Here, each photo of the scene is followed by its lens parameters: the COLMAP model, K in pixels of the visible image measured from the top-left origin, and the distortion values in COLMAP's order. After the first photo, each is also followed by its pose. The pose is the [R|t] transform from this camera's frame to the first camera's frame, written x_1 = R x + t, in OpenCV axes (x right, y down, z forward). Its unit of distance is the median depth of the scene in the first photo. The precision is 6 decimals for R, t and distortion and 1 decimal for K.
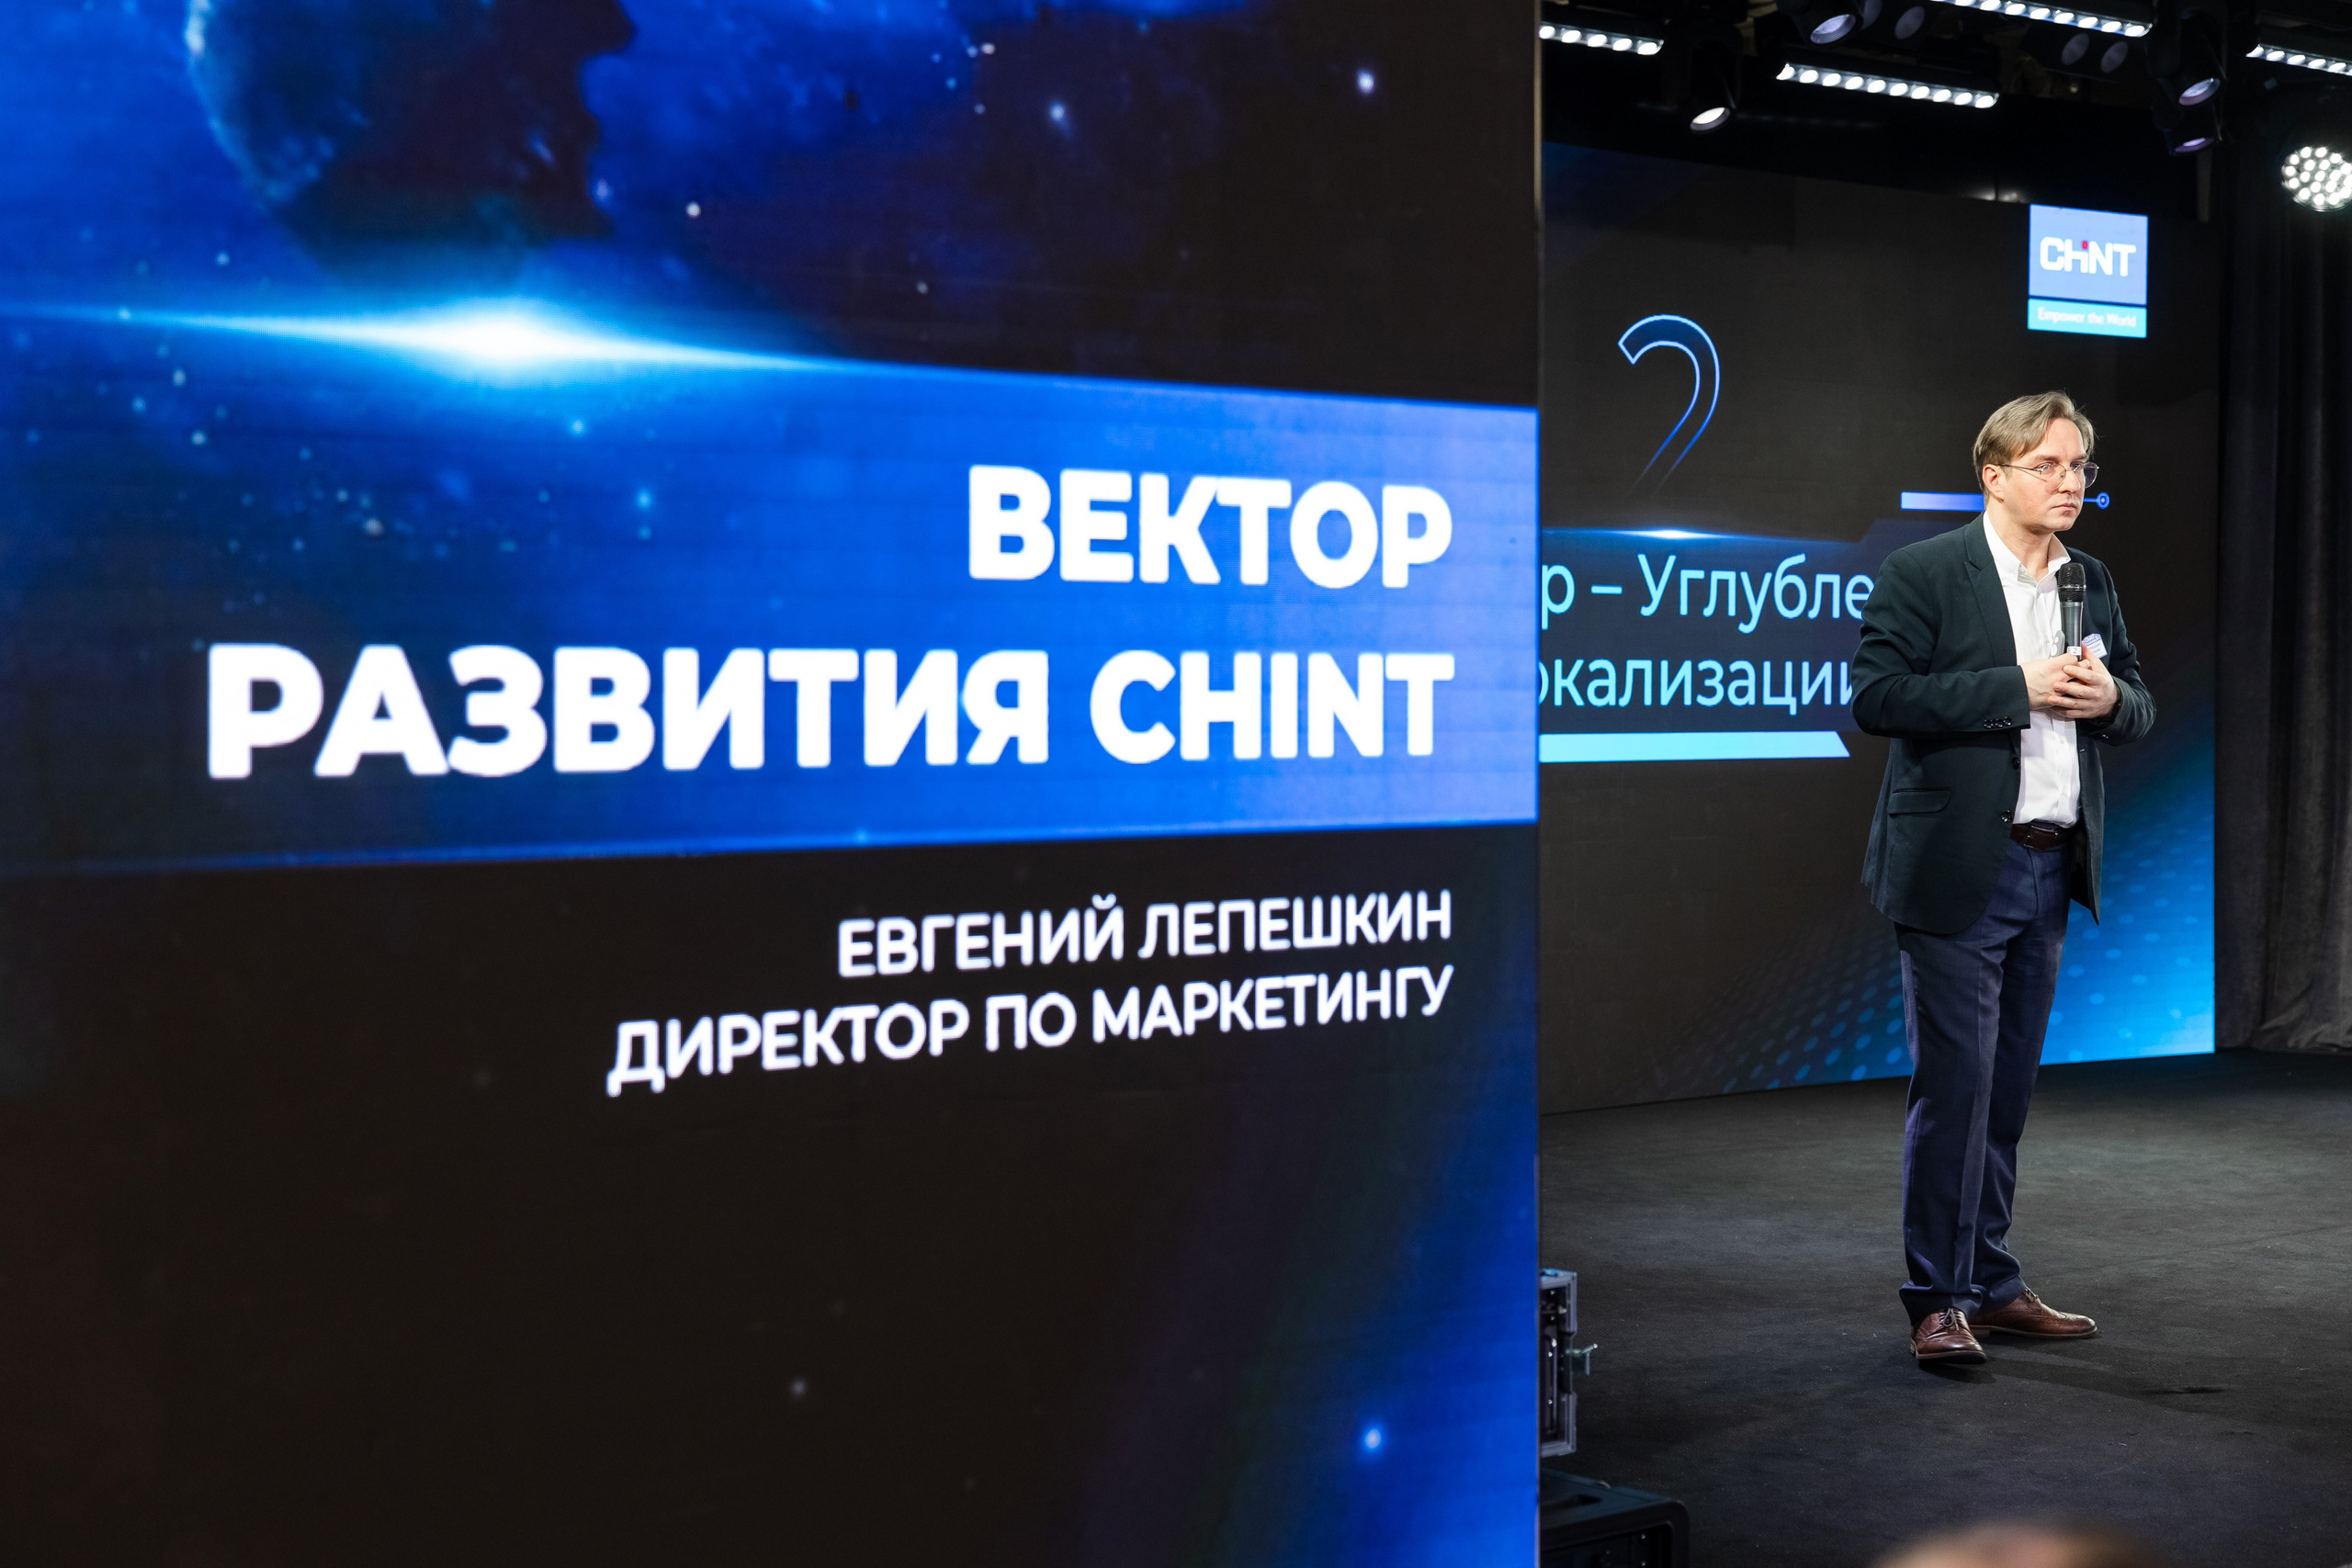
lens RADIAL K [[3490.9, 0, 1109.8], [0, 3490.9, 738.6], [0, 0, 1]] dist [-0.037012, 0.000000]
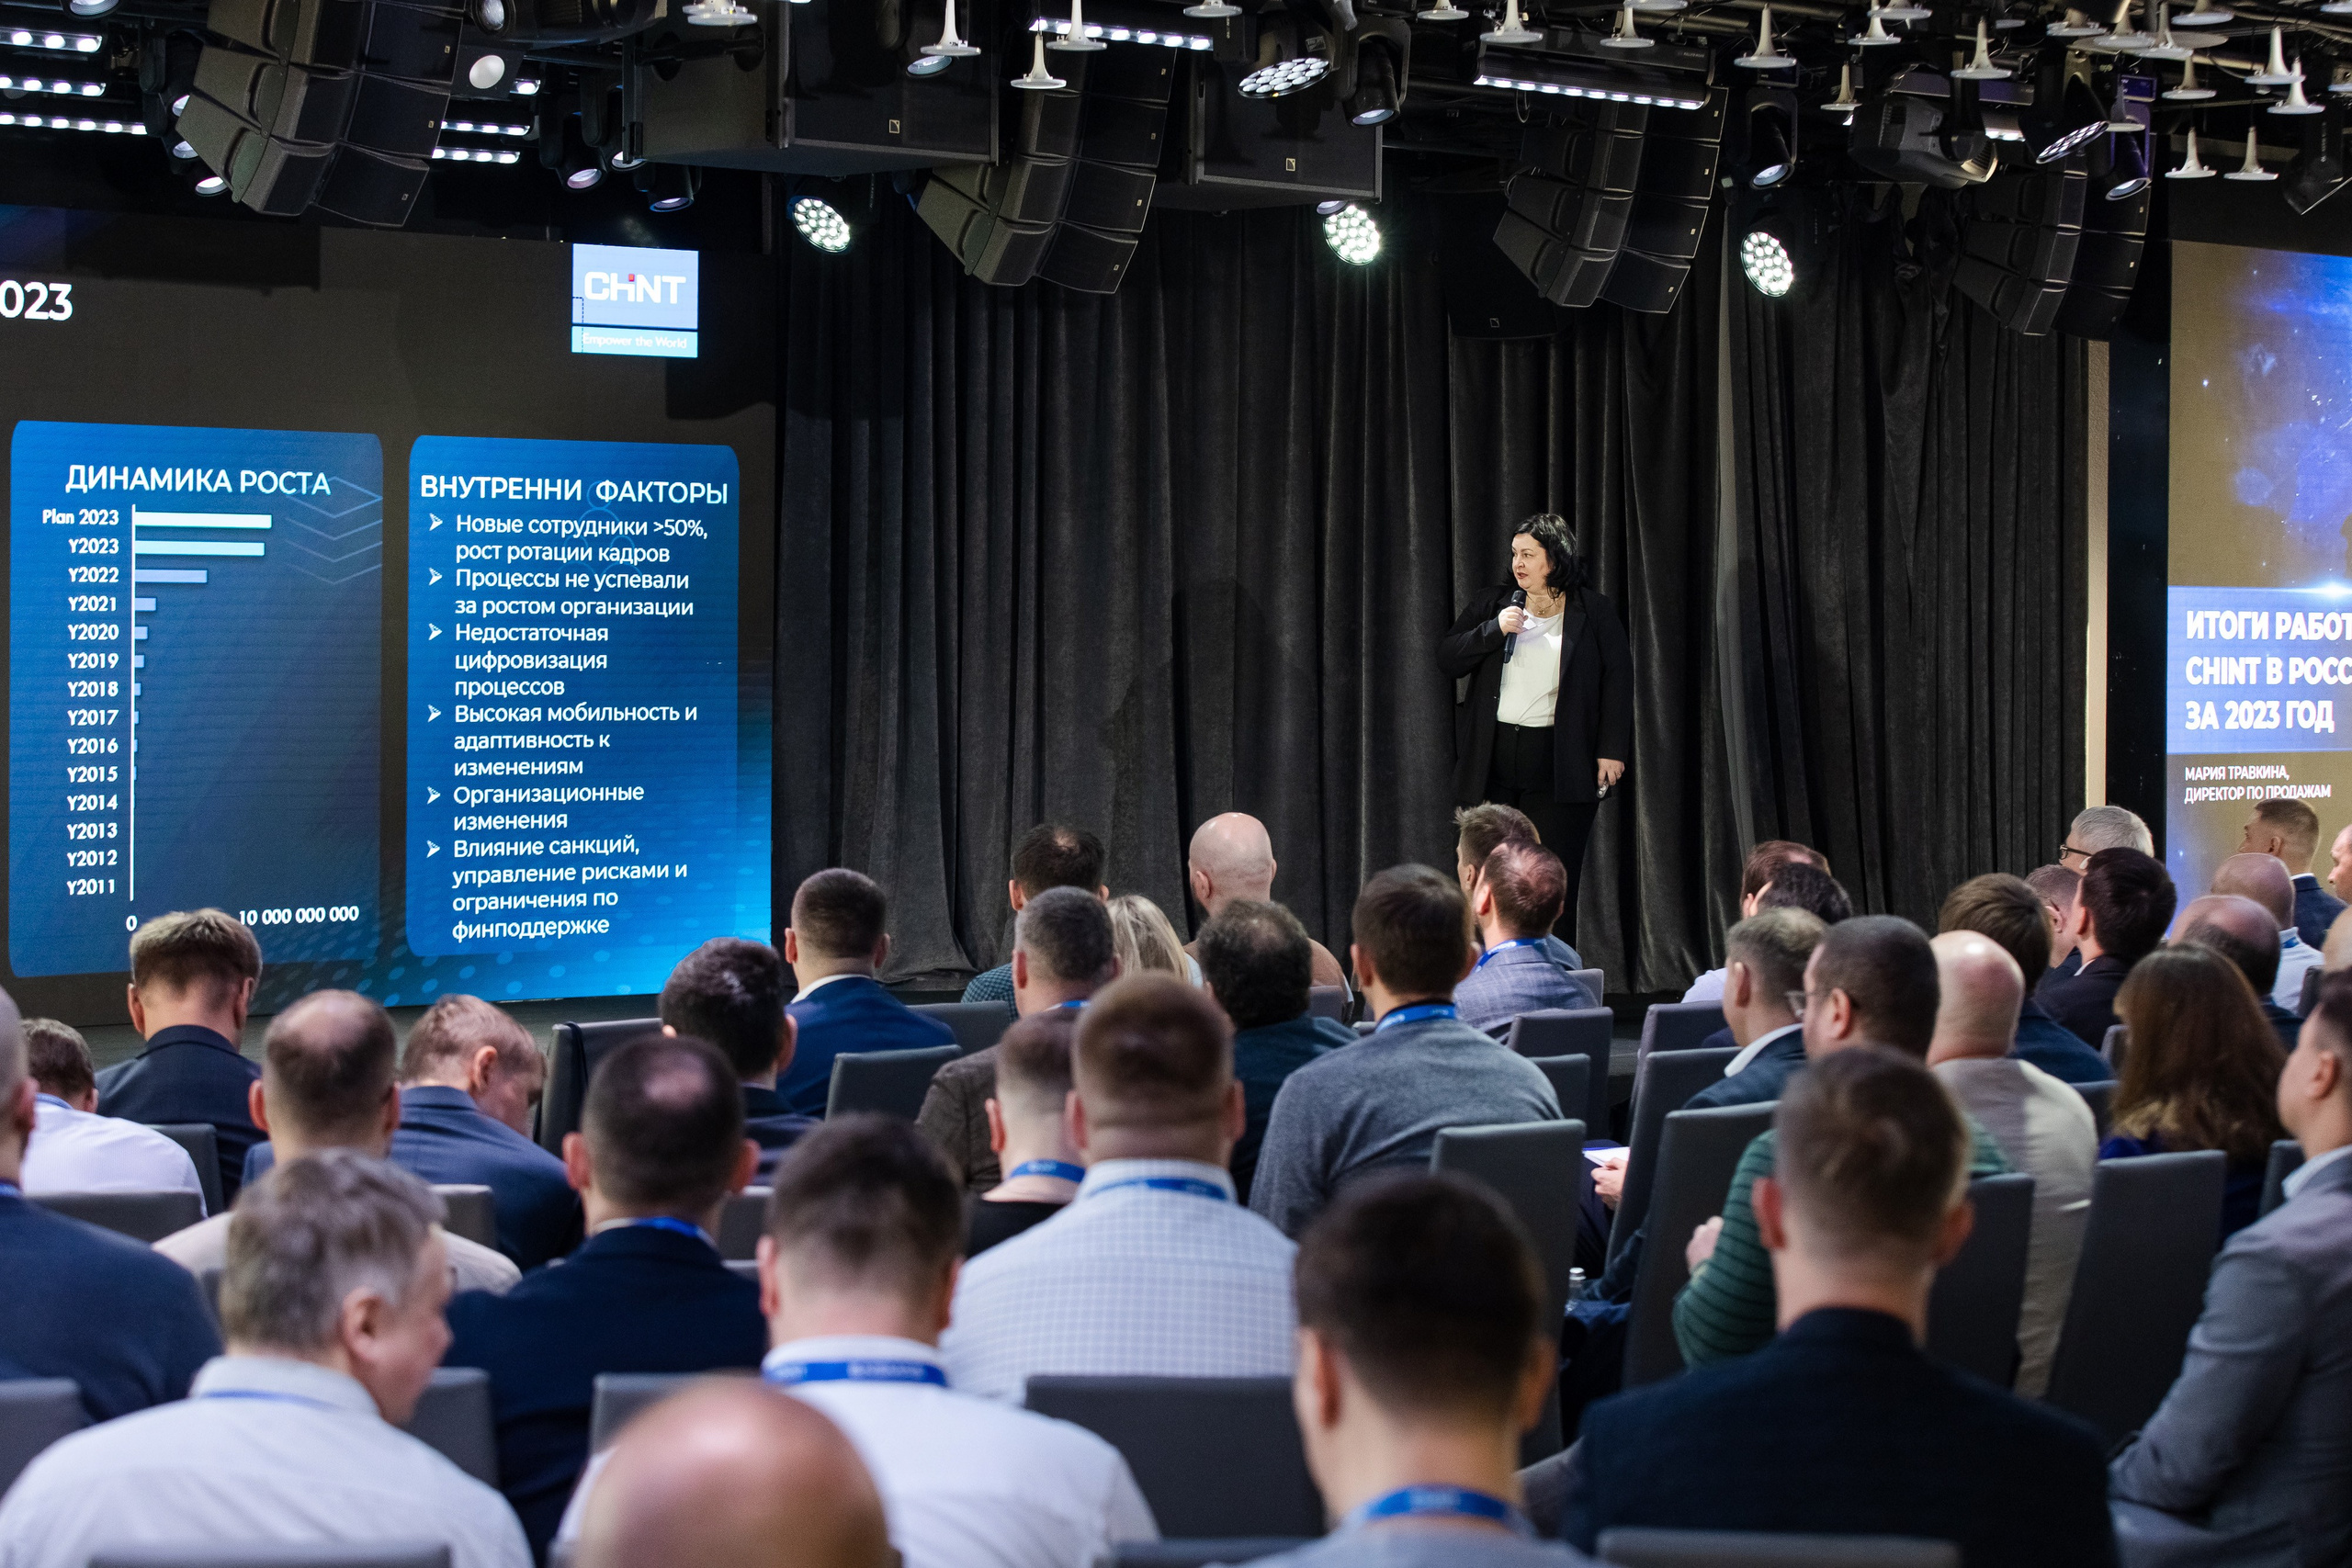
lens RADIAL K [[4651.5, 0, 1170.4], [0, 4651.5, 769.2], [0, 0, 1]] dist [-0.055535, 0.000000]
pose [[0.989671, -0.000207, 0.143355, 0.922718], [-0.001534, 0.999926, 0.012033, 0.001740], [-0.143346, -0.012128, 0.989598, -2.077227]]
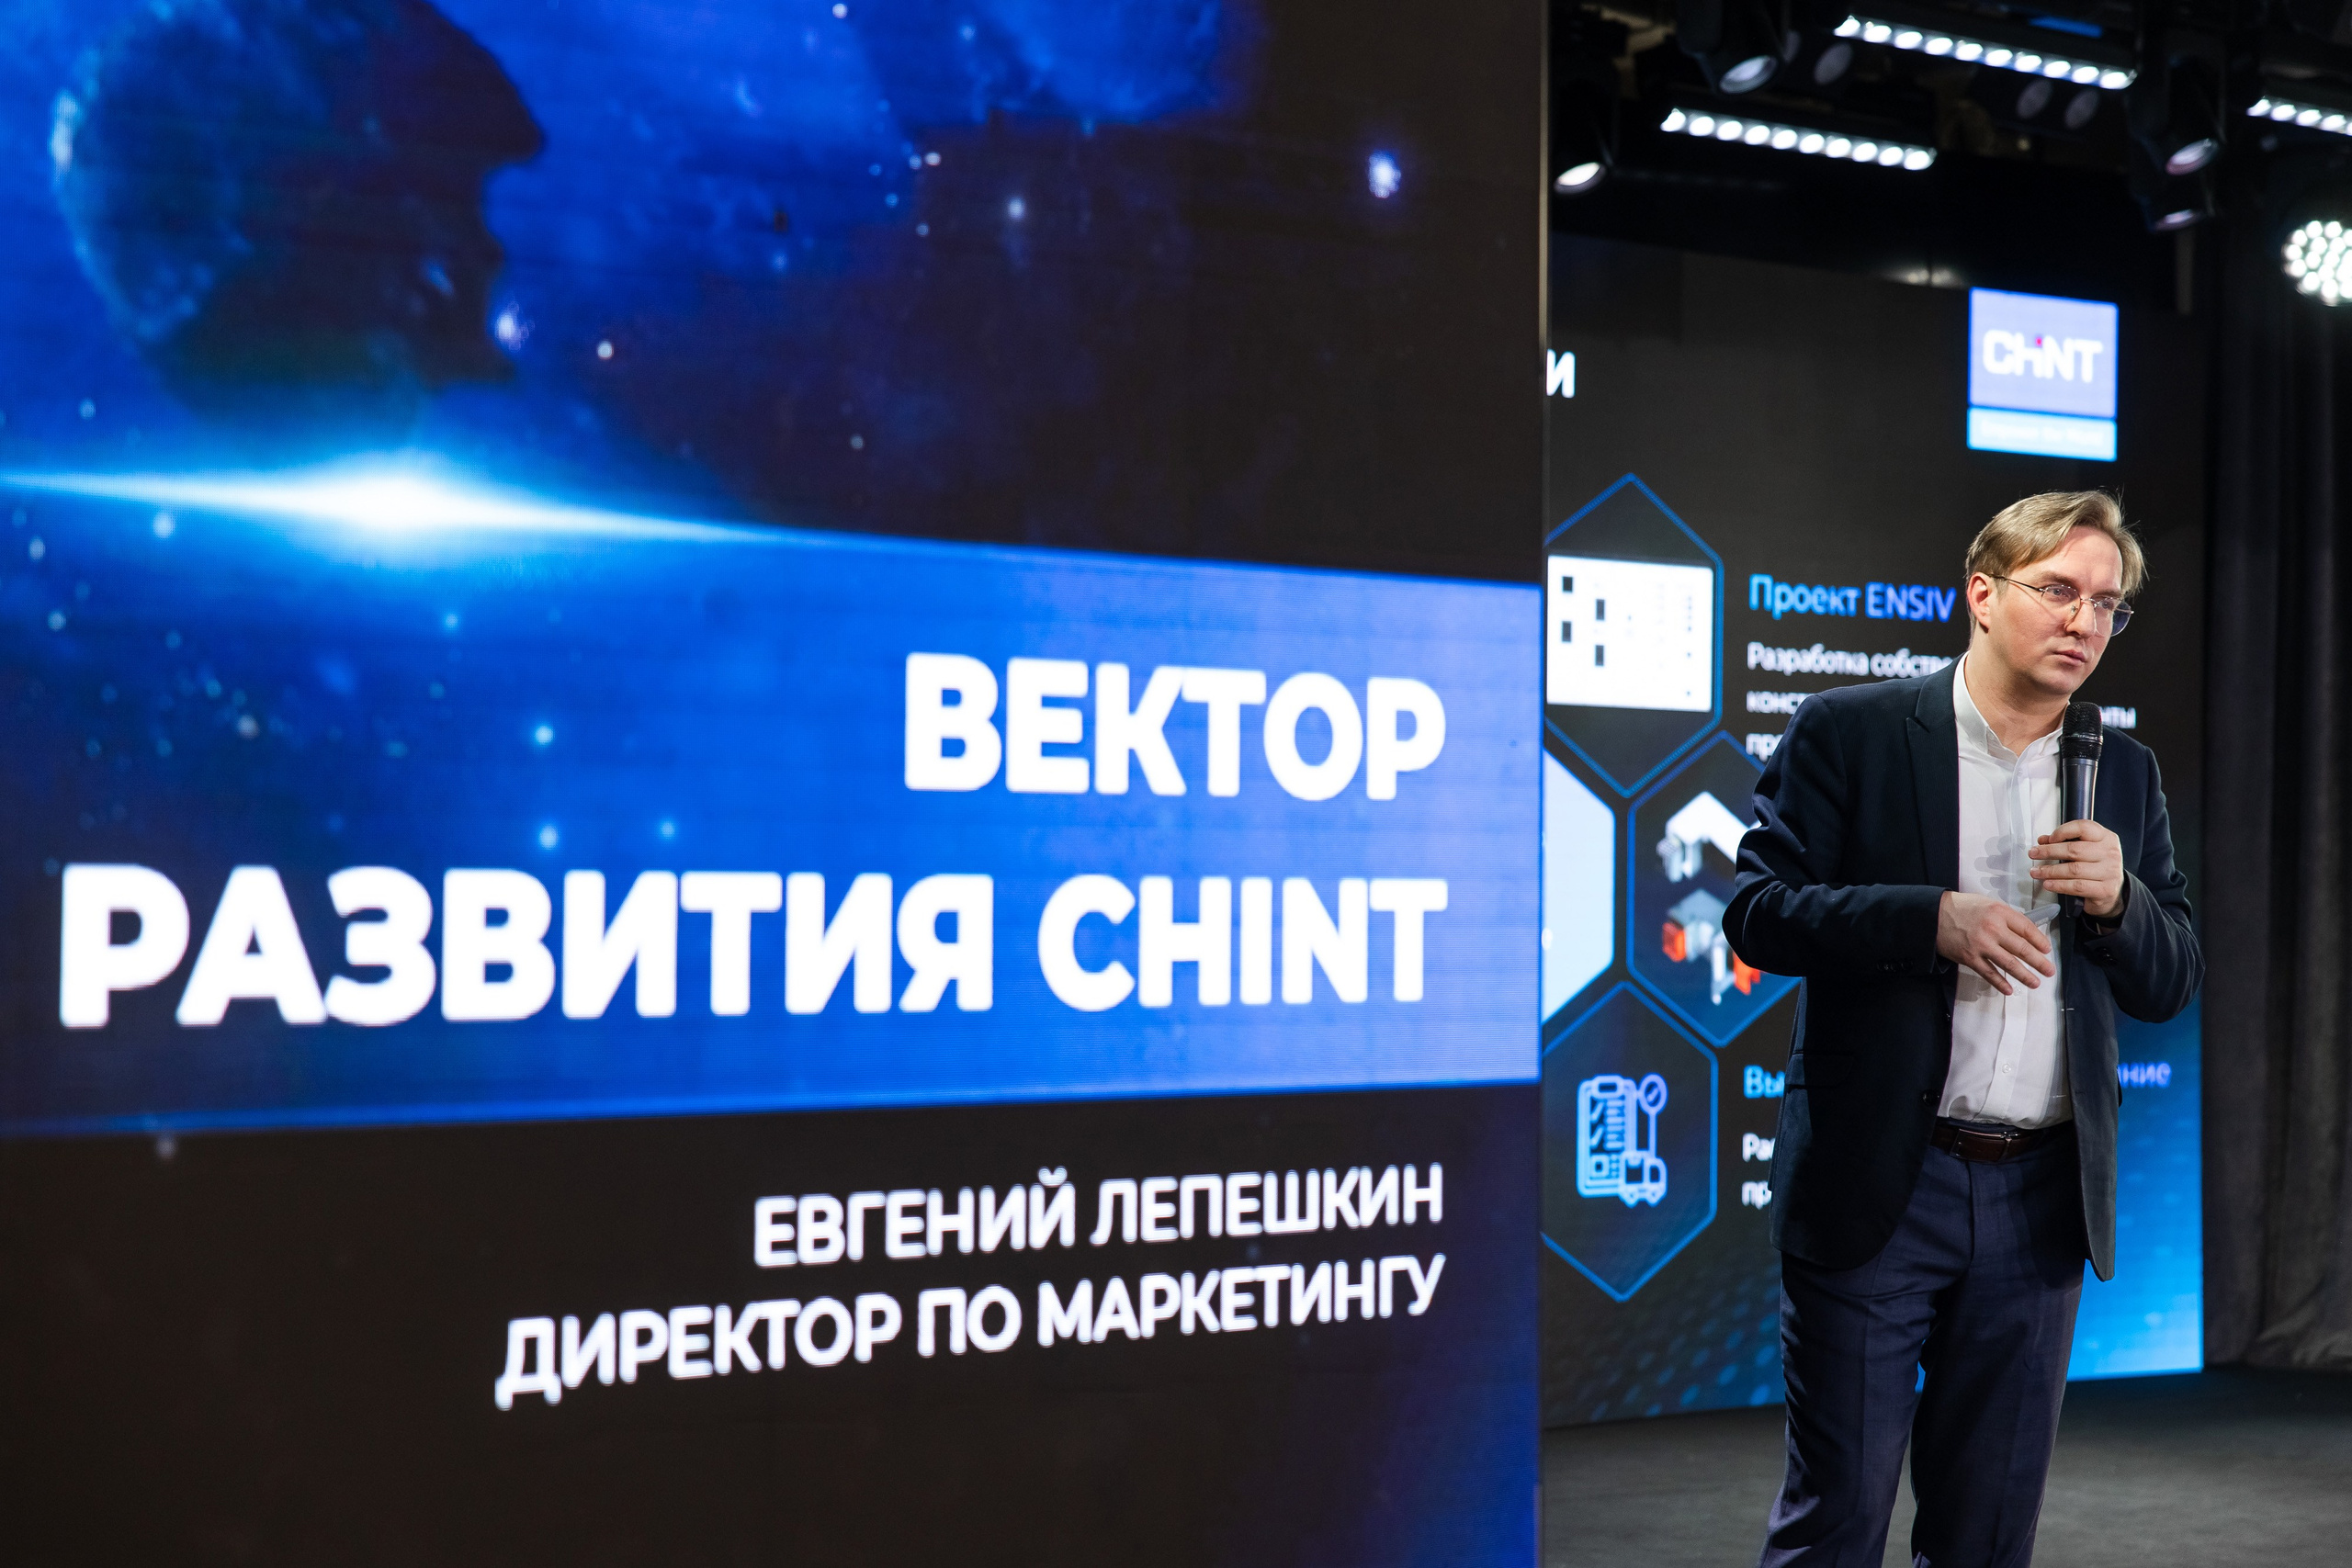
lens RADIAL K [[4651.5, 0, 1020.0], [0, 4651.5, 744.7], [0, 0, 1]] dist [-0.055535, 0.000000]
pose [[0.997535, 0.010407, 0.069401, -0.086535], [-0.007295, 0.998963, -0.044943, -0.006281], [-0.069797, 0.044325, 0.996576, -0.108034]]
